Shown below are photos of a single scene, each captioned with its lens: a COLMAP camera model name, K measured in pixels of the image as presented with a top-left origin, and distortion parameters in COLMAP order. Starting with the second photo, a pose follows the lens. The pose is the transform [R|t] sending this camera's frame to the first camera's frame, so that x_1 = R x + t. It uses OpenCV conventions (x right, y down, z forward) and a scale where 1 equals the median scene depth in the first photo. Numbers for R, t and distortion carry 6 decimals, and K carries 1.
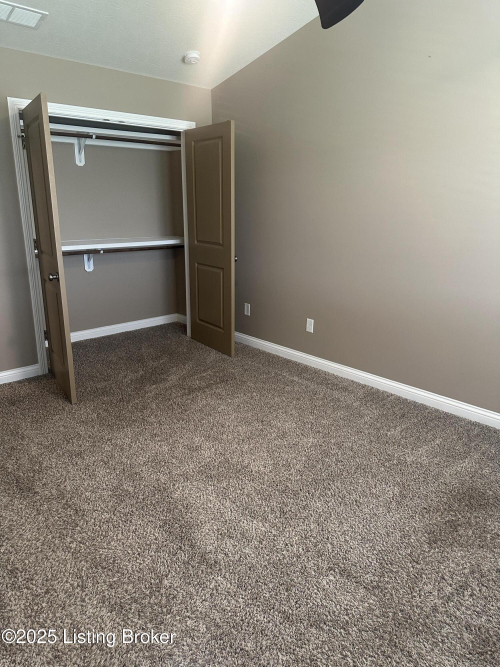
lens RADIAL K [[464.2, 0, 255.5], [0, 464.2, 335.8], [0, 0, 1]] dist [0.058317, -0.073971]
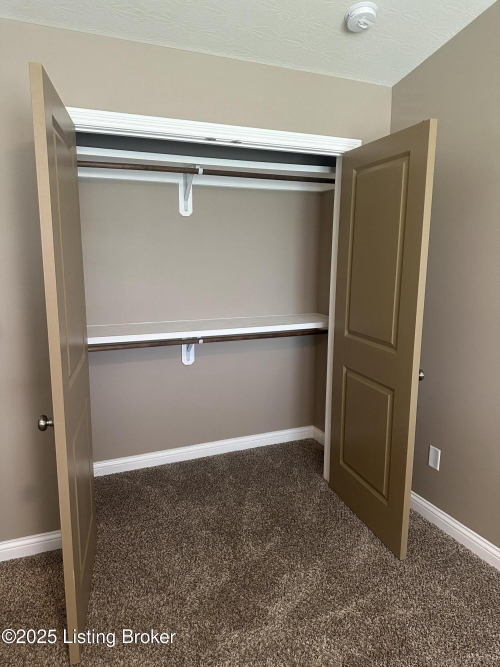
lens RADIAL K [[464.2, 0, 247.5], [0, 464.2, 337.7], [0, 0, 1]] dist [0.058317, -0.073971]
pose [[0.937146, 0.051524, -0.345112, -0.041676], [-0.088294, 0.991867, -0.091678, -0.129110], [0.337581, 0.116387, 0.934073, 0.408368]]
